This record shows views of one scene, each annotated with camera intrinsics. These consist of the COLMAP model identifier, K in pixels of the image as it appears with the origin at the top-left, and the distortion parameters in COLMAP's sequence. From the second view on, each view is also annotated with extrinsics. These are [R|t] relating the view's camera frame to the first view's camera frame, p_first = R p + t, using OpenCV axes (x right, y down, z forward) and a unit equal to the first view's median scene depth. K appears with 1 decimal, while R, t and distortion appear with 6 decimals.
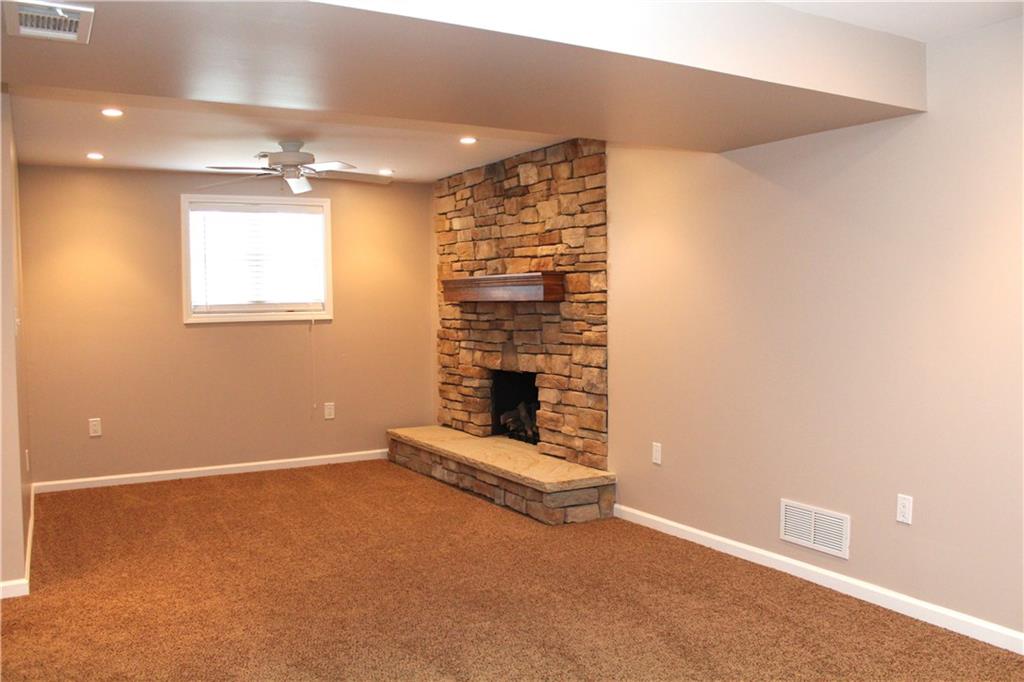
lens RADIAL K [[842.5, 0, 516.1], [0, 842.5, 337.5], [0, 0, 1]] dist [-0.151391, 0.129707]
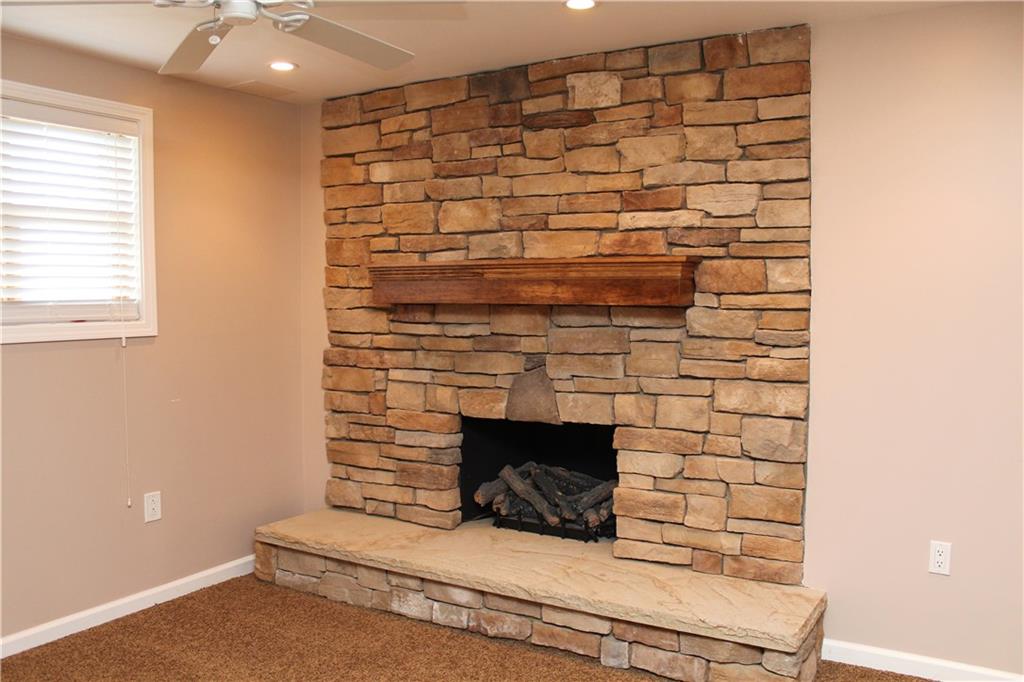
lens RADIAL K [[842.5, 0, 506.9], [0, 842.5, 346.1], [0, 0, 1]] dist [-0.151391, 0.129707]
pose [[0.881802, -0.016450, 0.471333, -0.309765], [0.010630, 0.999831, 0.015007, -0.023207], [-0.471500, -0.008222, 0.881827, 0.495228]]
